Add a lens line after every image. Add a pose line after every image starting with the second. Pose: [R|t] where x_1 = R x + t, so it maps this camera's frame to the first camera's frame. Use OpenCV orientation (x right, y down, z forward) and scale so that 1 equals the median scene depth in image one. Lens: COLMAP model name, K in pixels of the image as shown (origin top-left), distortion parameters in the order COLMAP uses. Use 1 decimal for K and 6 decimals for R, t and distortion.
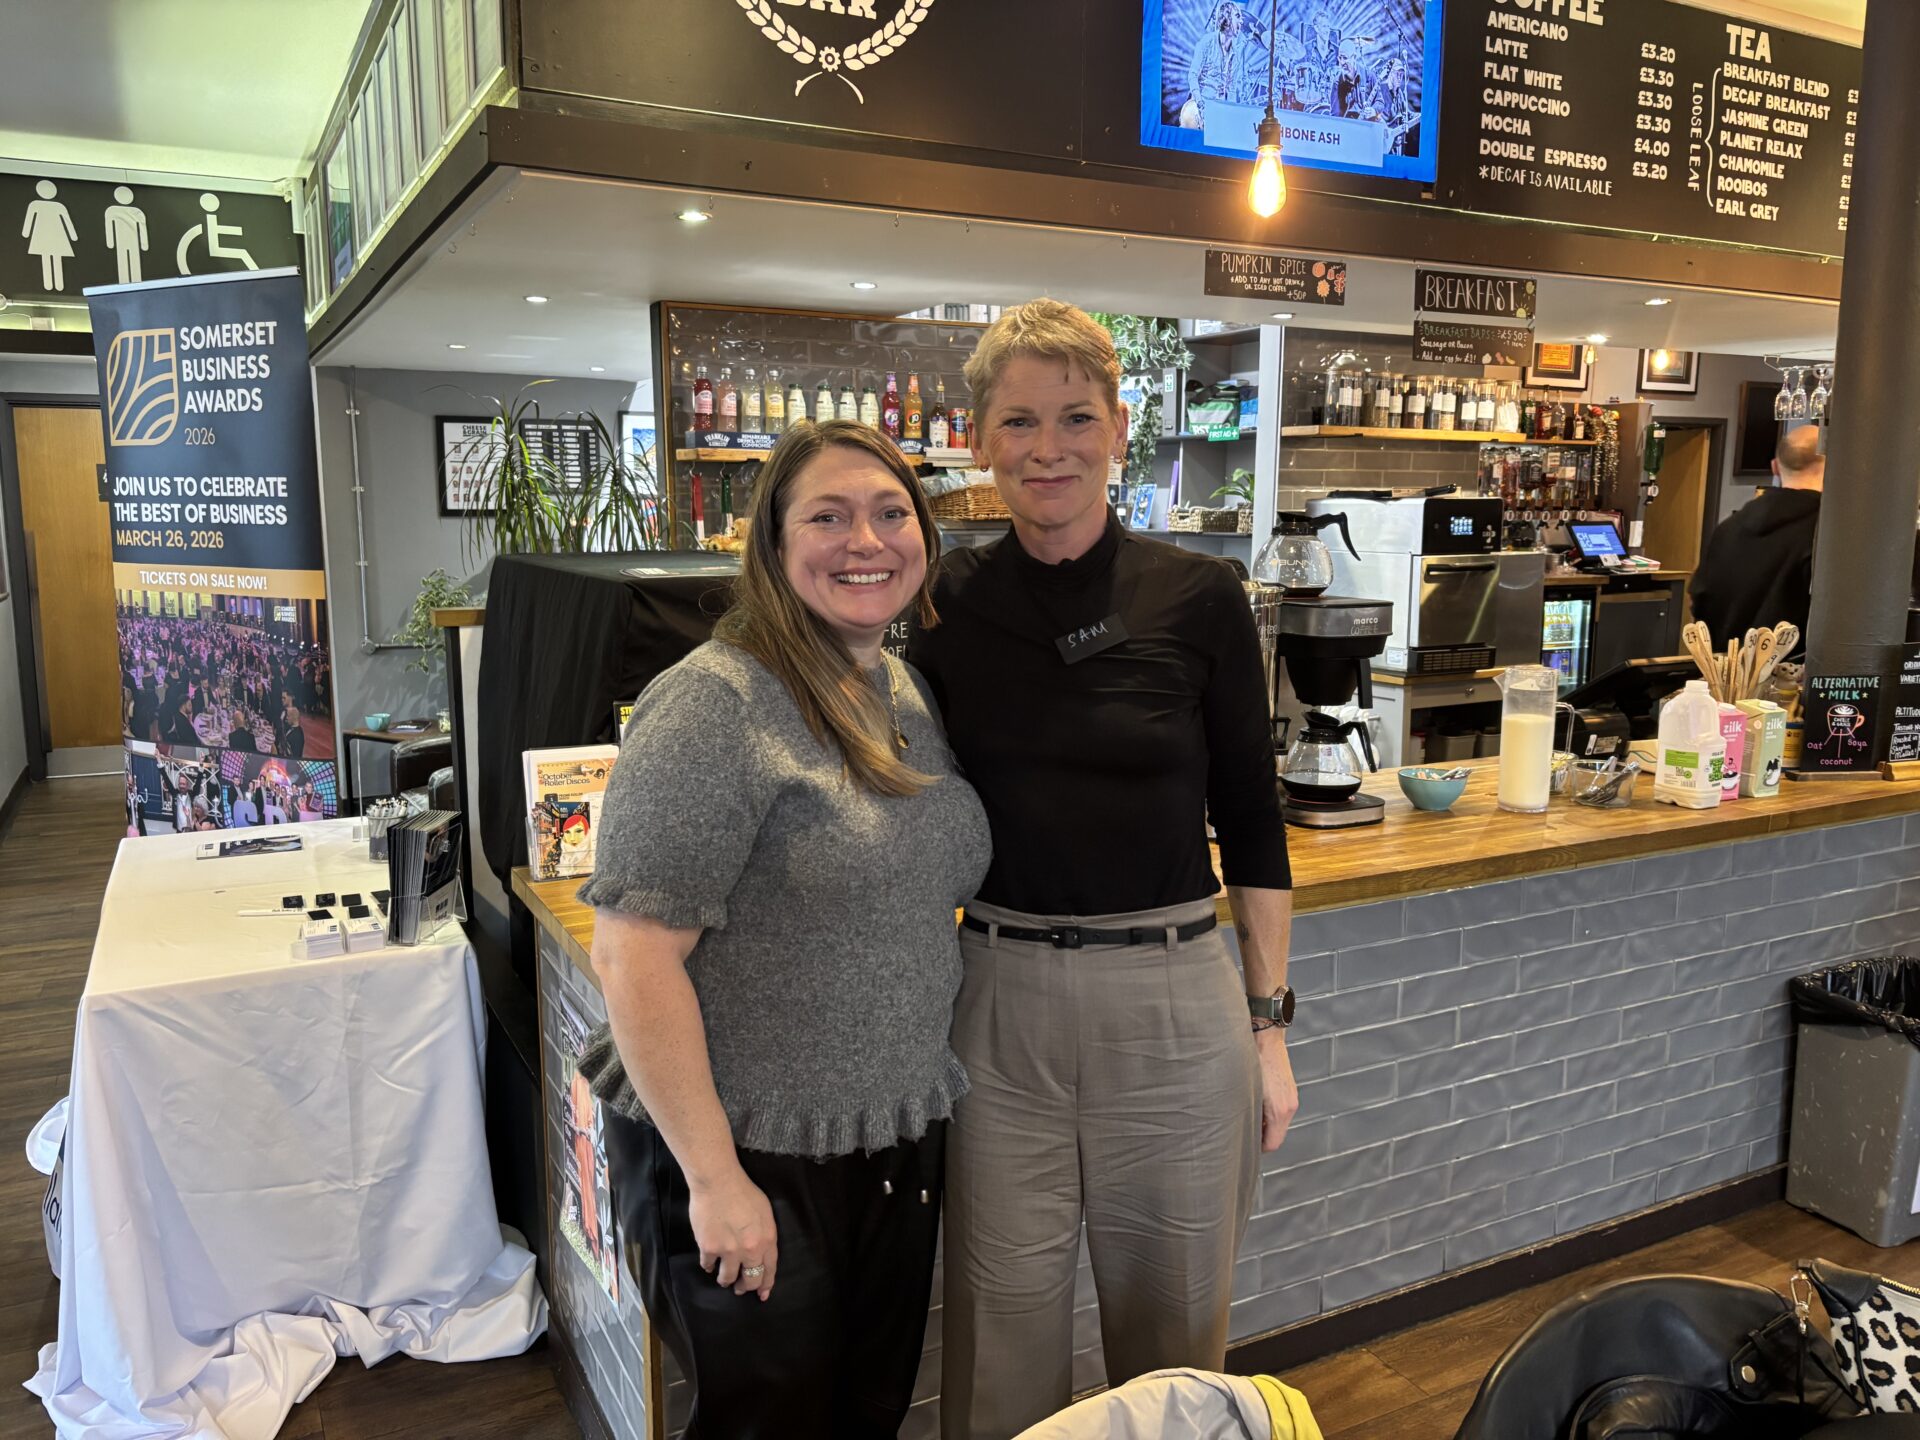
lens RADIAL K [[1468.0, 0, 952.1], [0, 1468.0, 717.3], [0, 0, 1]] dist [0.024498, -0.028553]
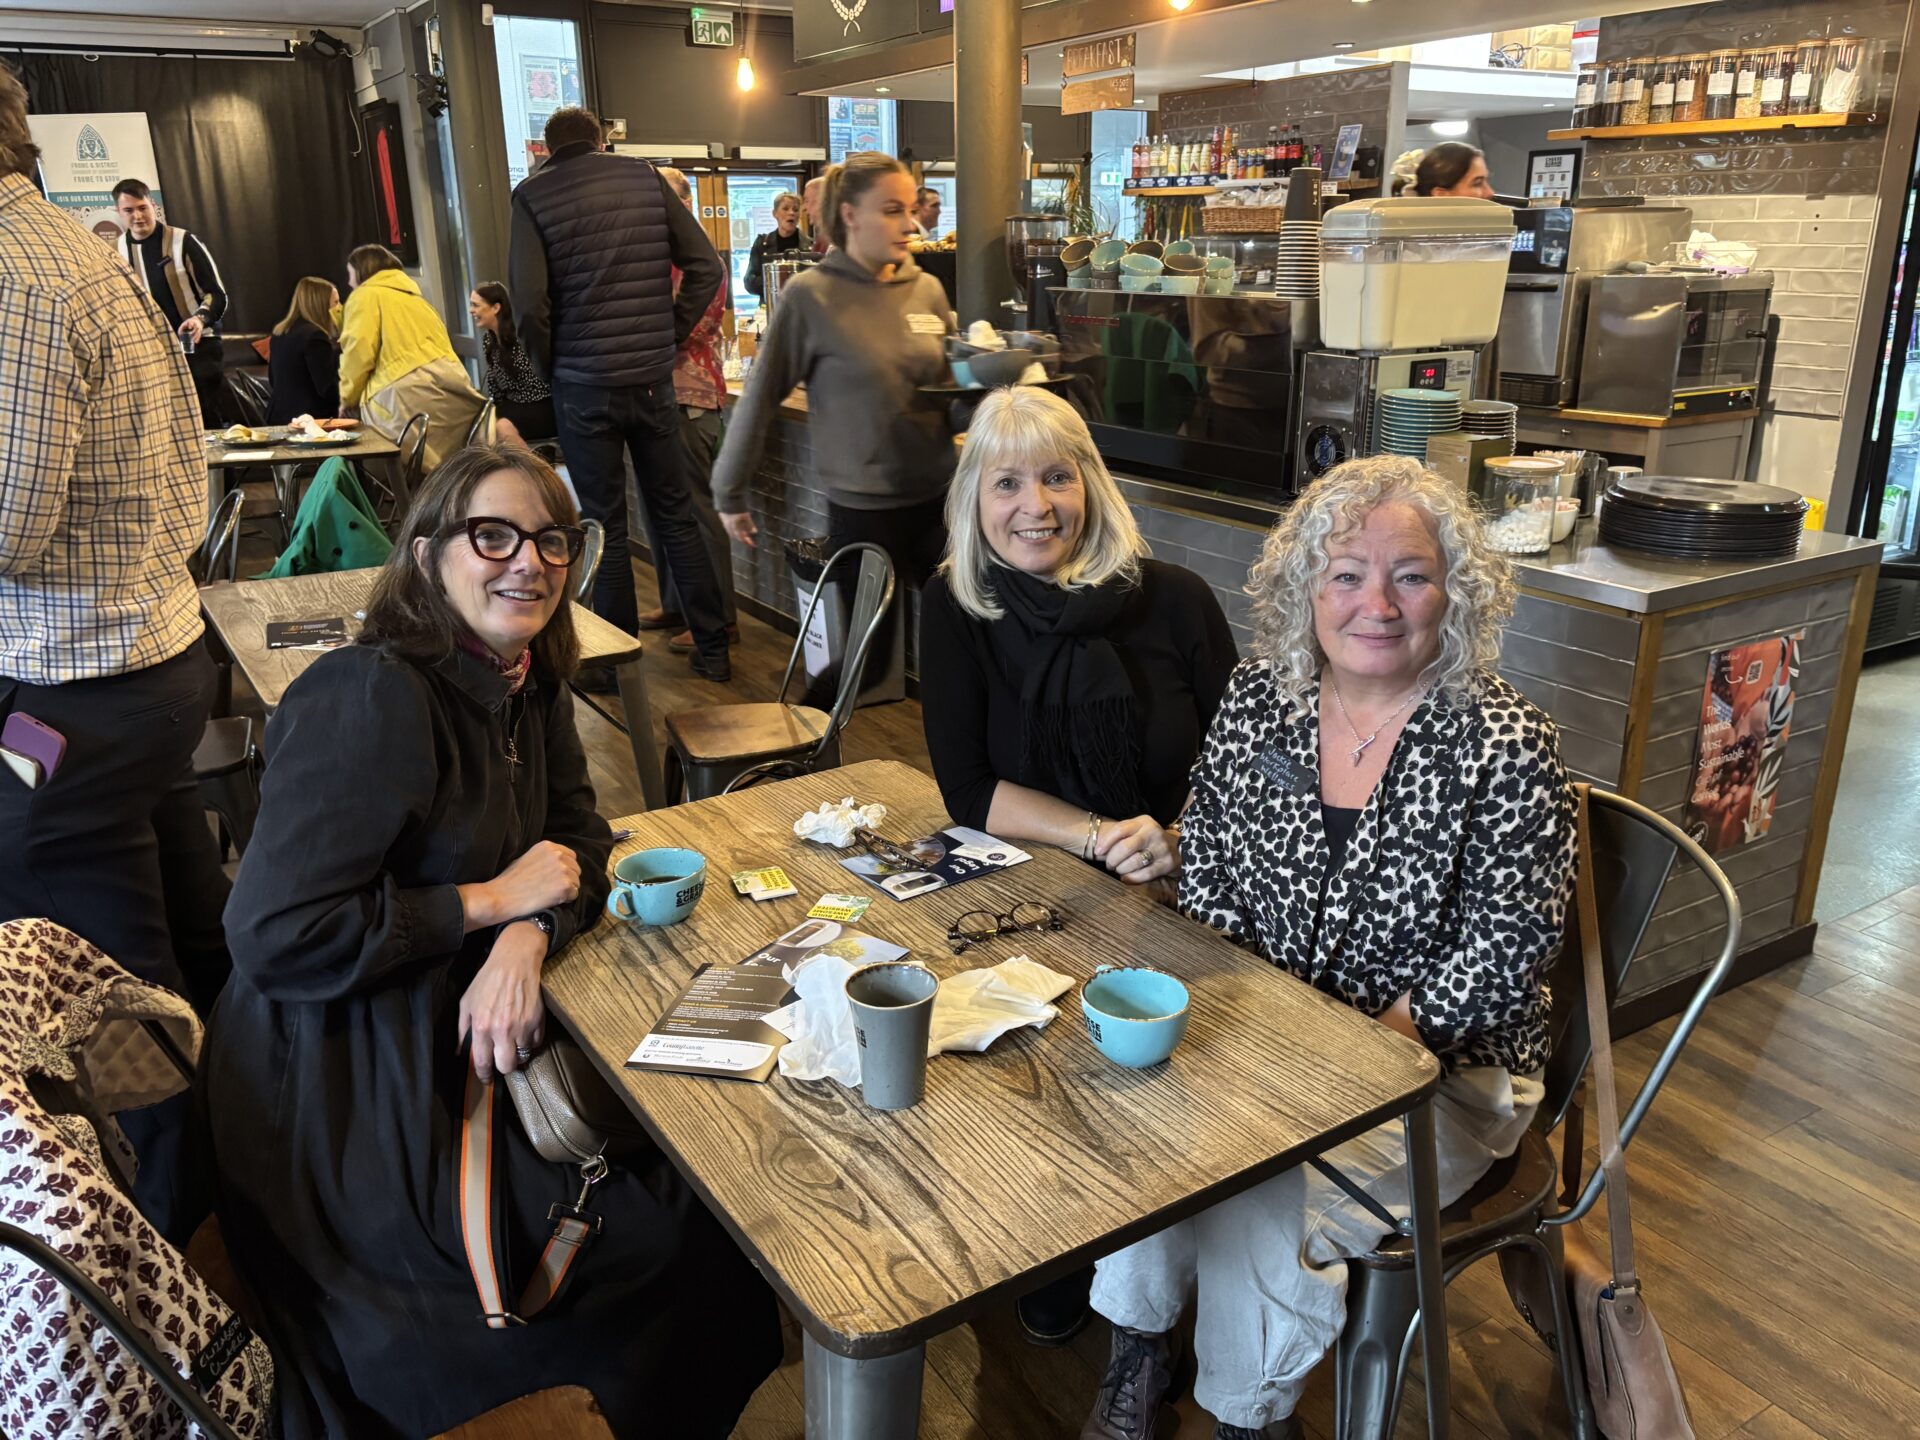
lens RADIAL K [[1468.0, 0, 957.0], [0, 1468.0, 723.8], [0, 0, 1]] dist [0.024498, -0.028553]
pose [[0.095190, 0.305189, -0.947522, 1.252580], [-0.132621, 0.947247, 0.291777, -0.056945], [0.986585, 0.097887, 0.130643, 0.519737]]
